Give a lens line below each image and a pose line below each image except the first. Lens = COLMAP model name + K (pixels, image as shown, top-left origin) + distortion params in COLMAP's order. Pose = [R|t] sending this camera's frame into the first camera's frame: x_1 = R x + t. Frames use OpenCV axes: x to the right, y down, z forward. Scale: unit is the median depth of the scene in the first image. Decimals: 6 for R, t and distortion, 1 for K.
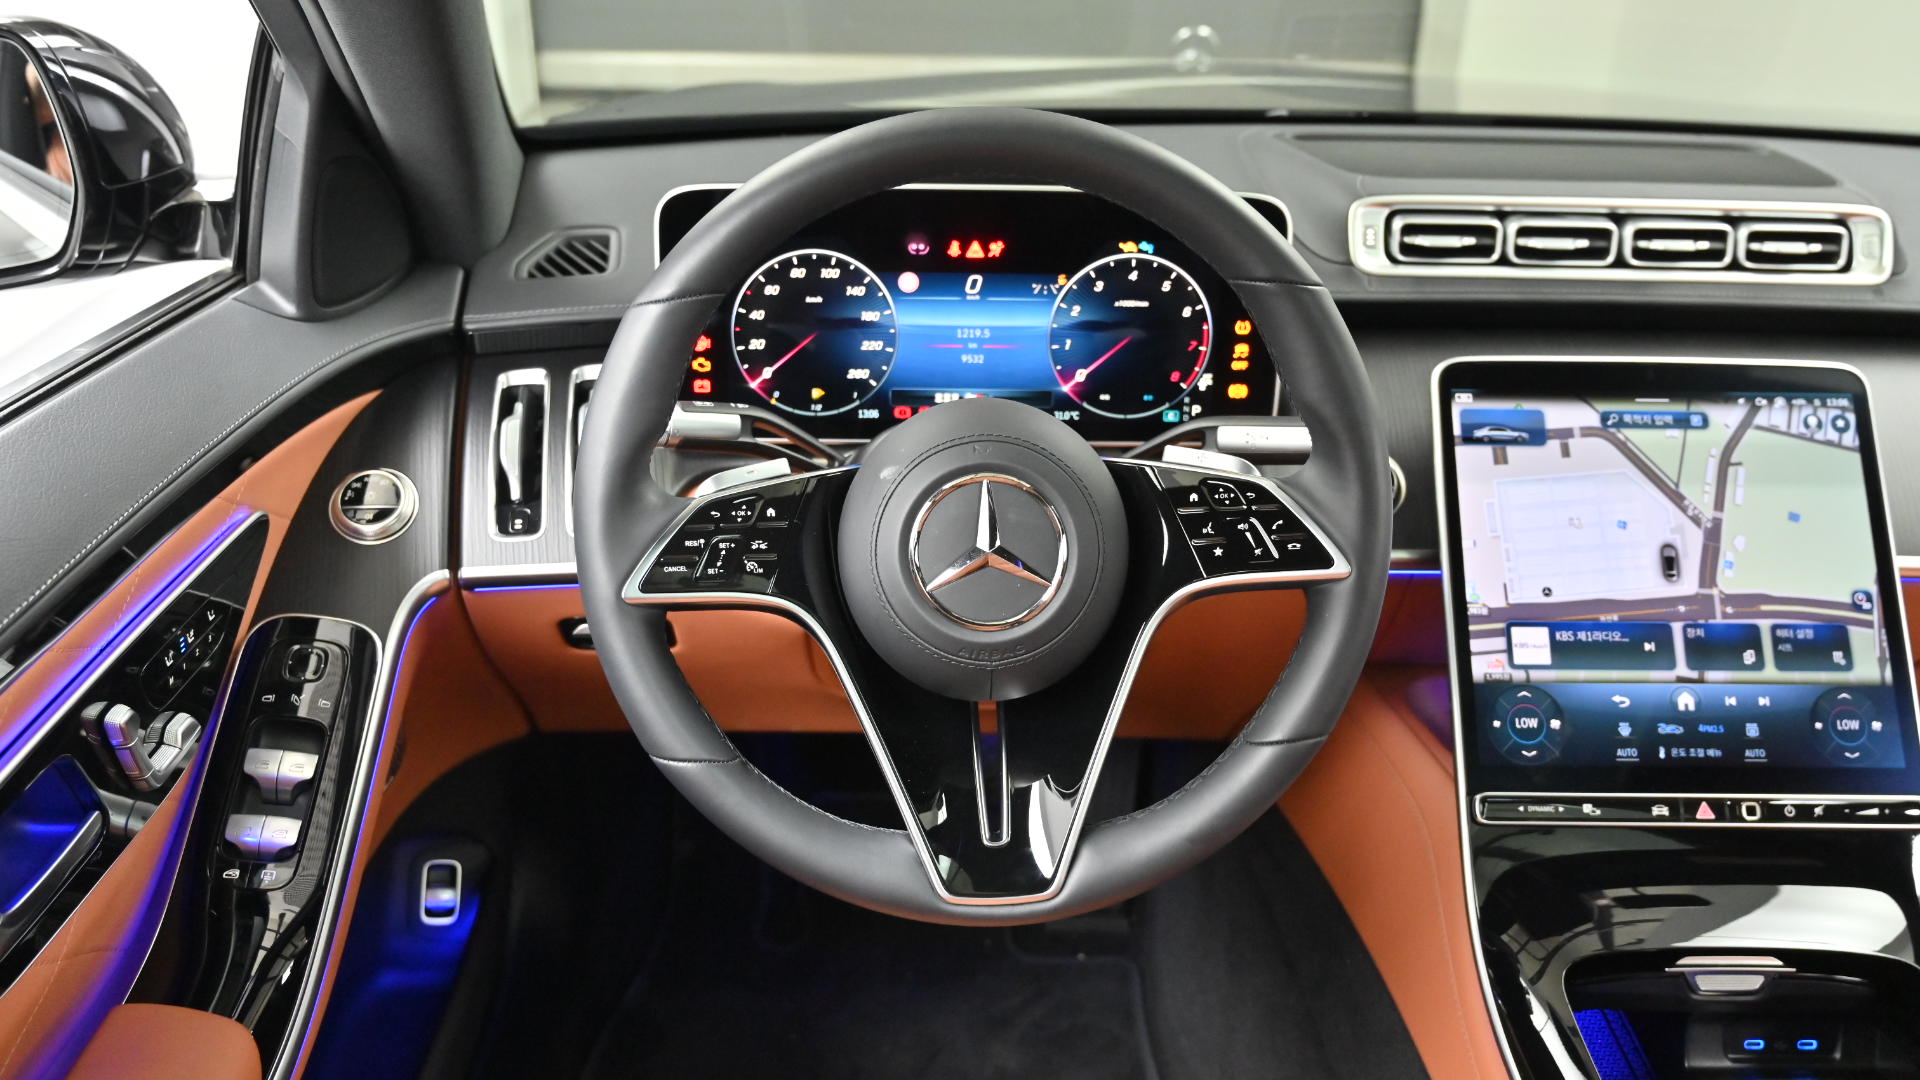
lens RADIAL K [[1593.4, 0, 970.6], [0, 1593.4, 543.8], [0, 0, 1]] dist [0.005209, -0.000823]
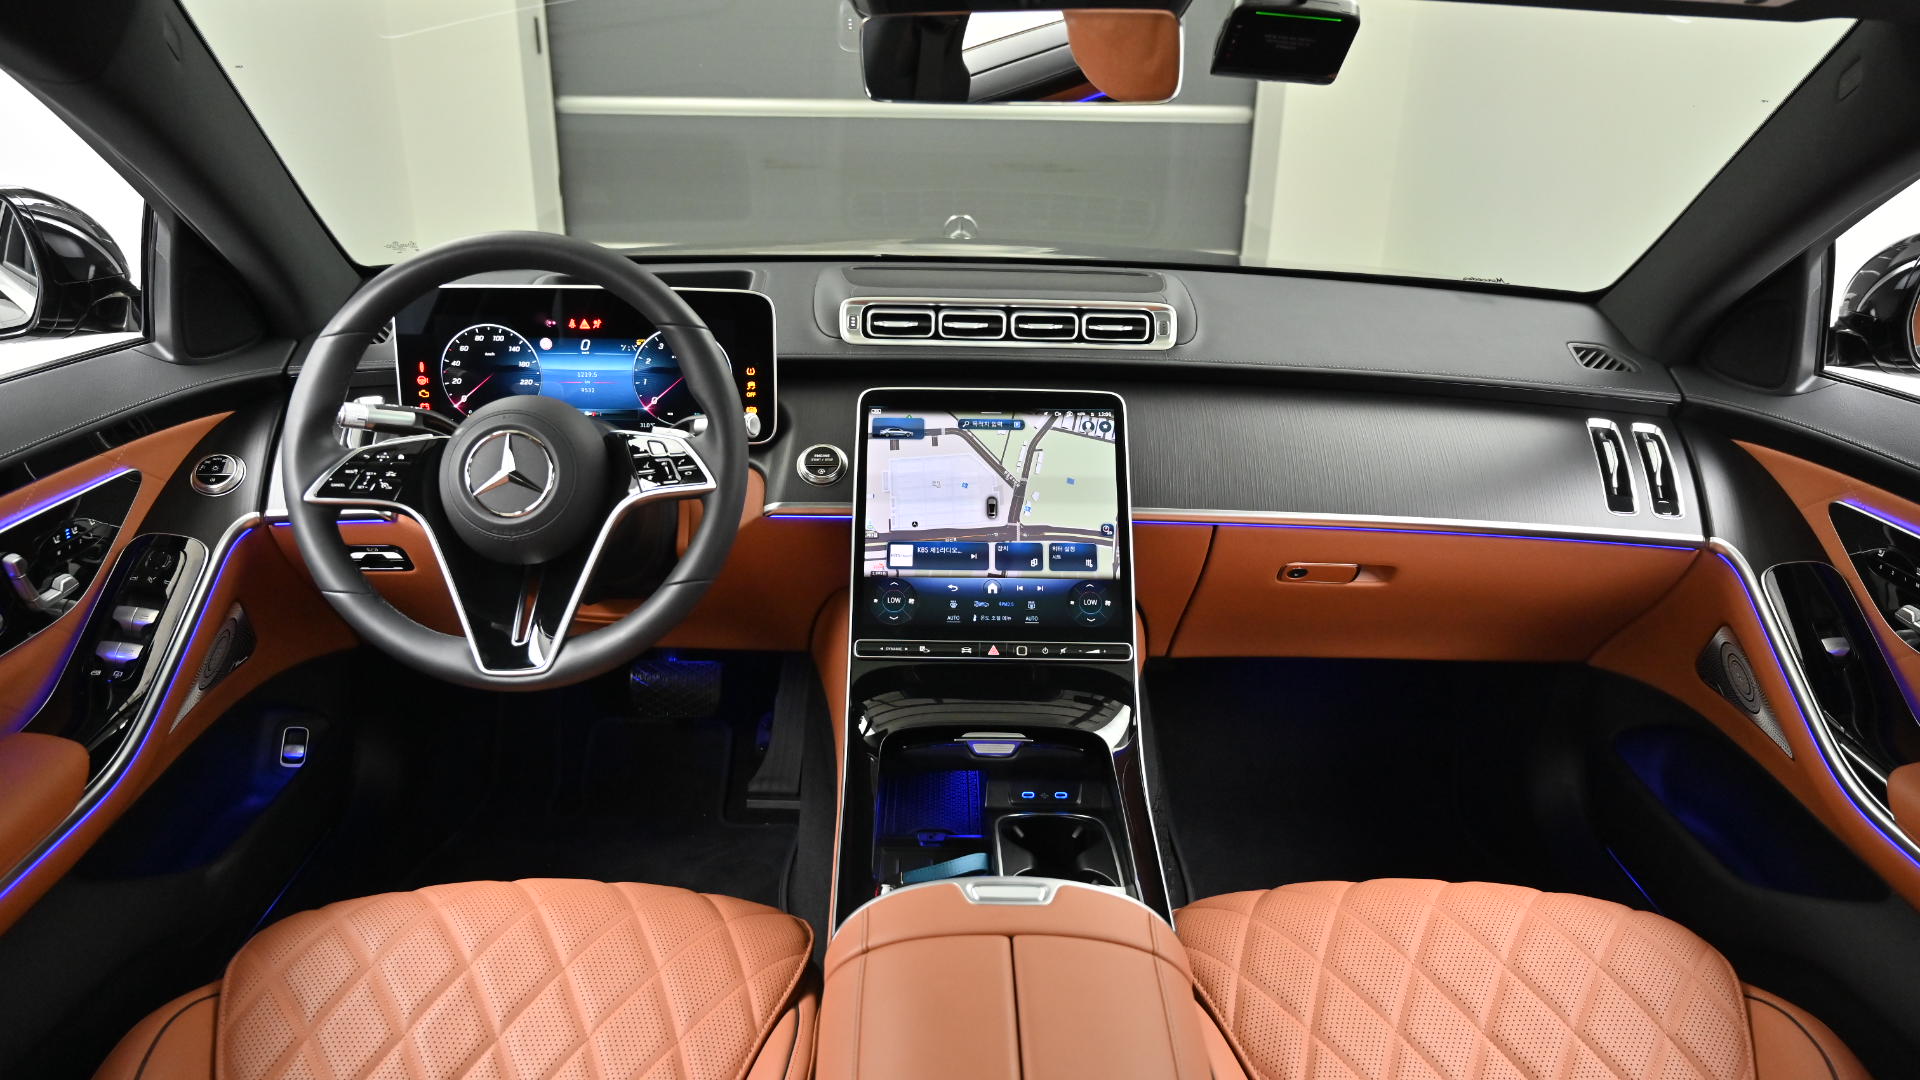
lens RADIAL K [[1318.5, 0, 952.2], [0, 1318.5, 539.3], [0, 0, 1]] dist [0.012341, 0.003779]
pose [[0.999858, -0.000480, -0.016844, 0.414466], [-0.000924, 0.996532, -0.083211, 0.156717], [0.016825, 0.083214, 0.996390, -0.359256]]
